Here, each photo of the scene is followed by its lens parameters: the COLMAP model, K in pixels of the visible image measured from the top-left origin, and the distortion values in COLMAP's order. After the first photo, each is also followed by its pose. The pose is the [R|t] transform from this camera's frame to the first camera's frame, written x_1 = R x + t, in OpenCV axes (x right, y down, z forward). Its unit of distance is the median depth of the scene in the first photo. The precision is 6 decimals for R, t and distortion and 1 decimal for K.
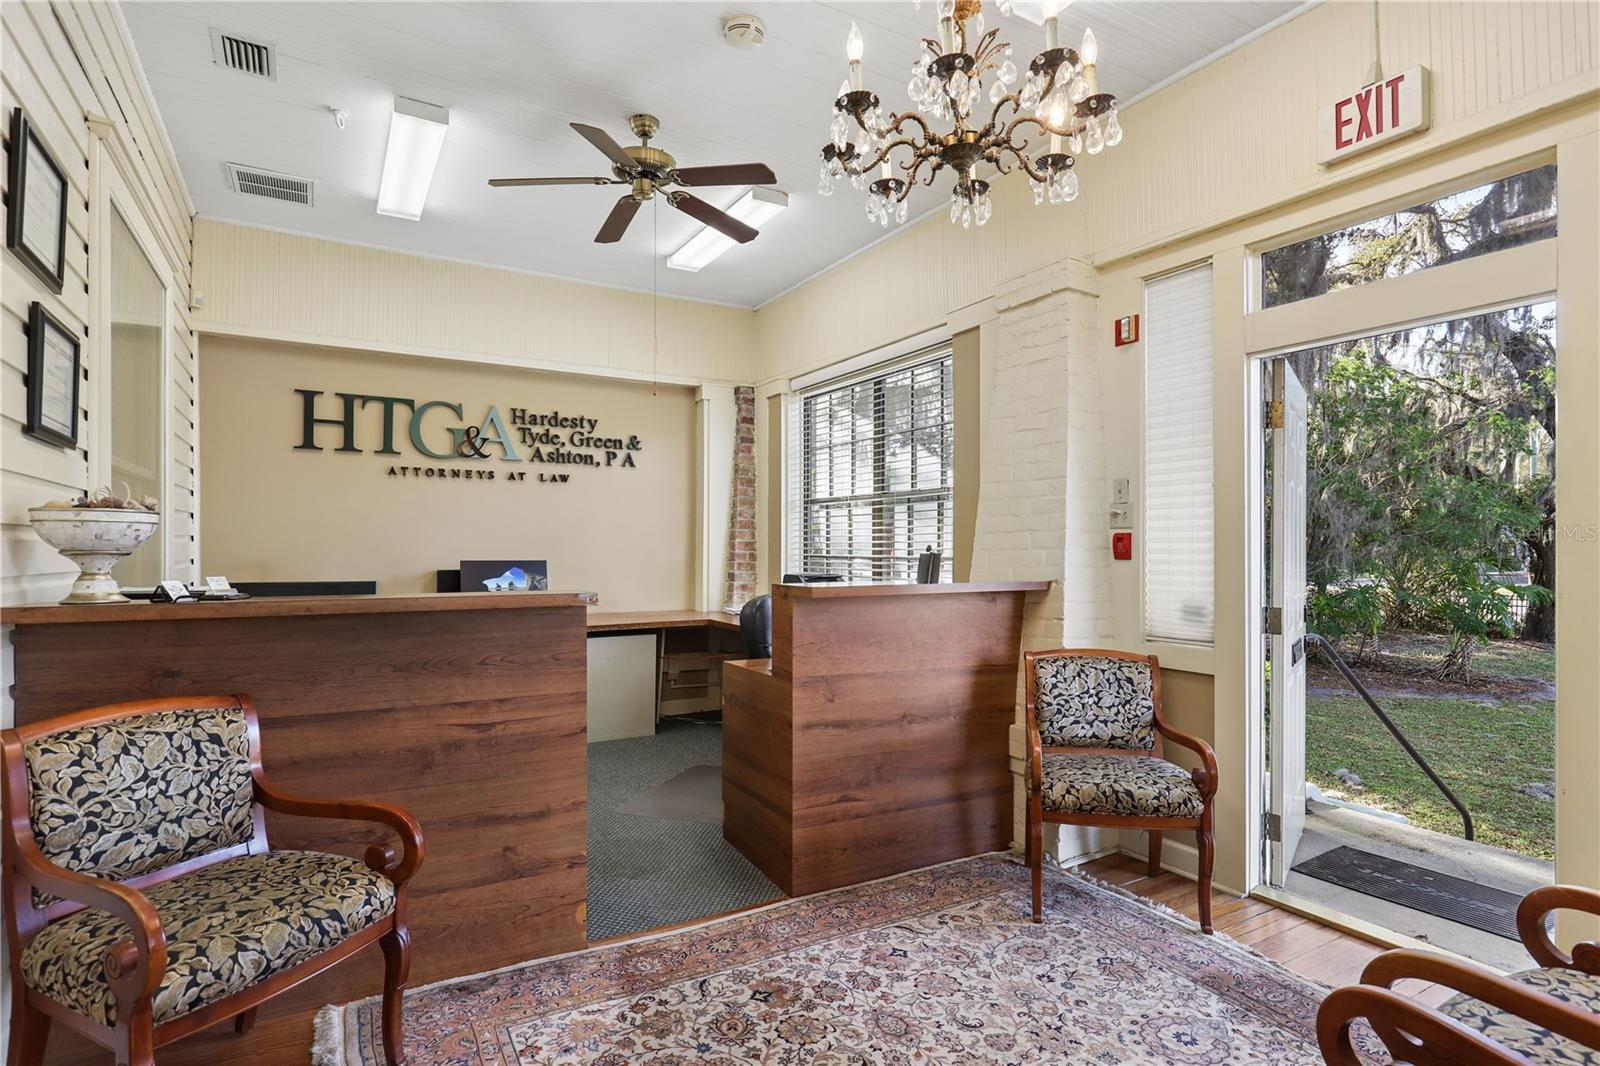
lens RADIAL K [[850.2, 0, 805.3], [0, 850.2, 535.8], [0, 0, 1]] dist [-0.001742, -0.001072]
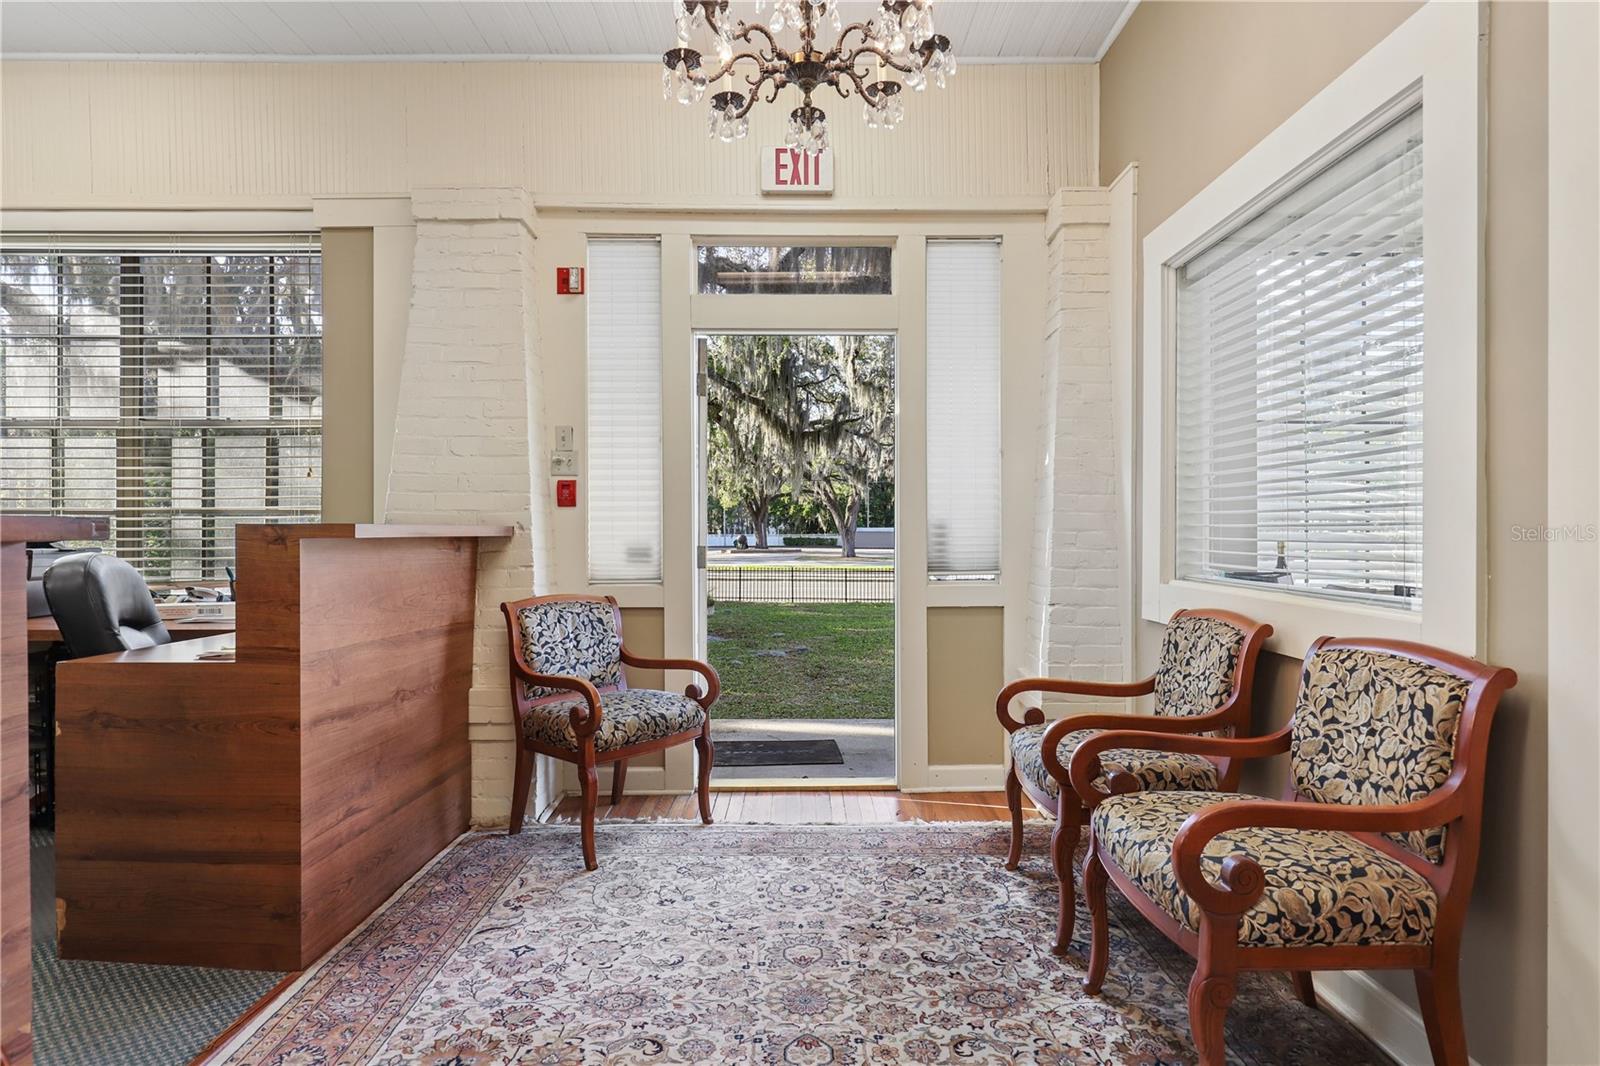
lens RADIAL K [[850.2, 0, 807.2], [0, 850.2, 532.7], [0, 0, 1]] dist [-0.001742, -0.001072]
pose [[0.472907, -0.000235, 0.881113, -0.408329], [-0.005857, 0.999977, 0.003410, 0.057604], [-0.881093, -0.006773, 0.472894, 0.288077]]
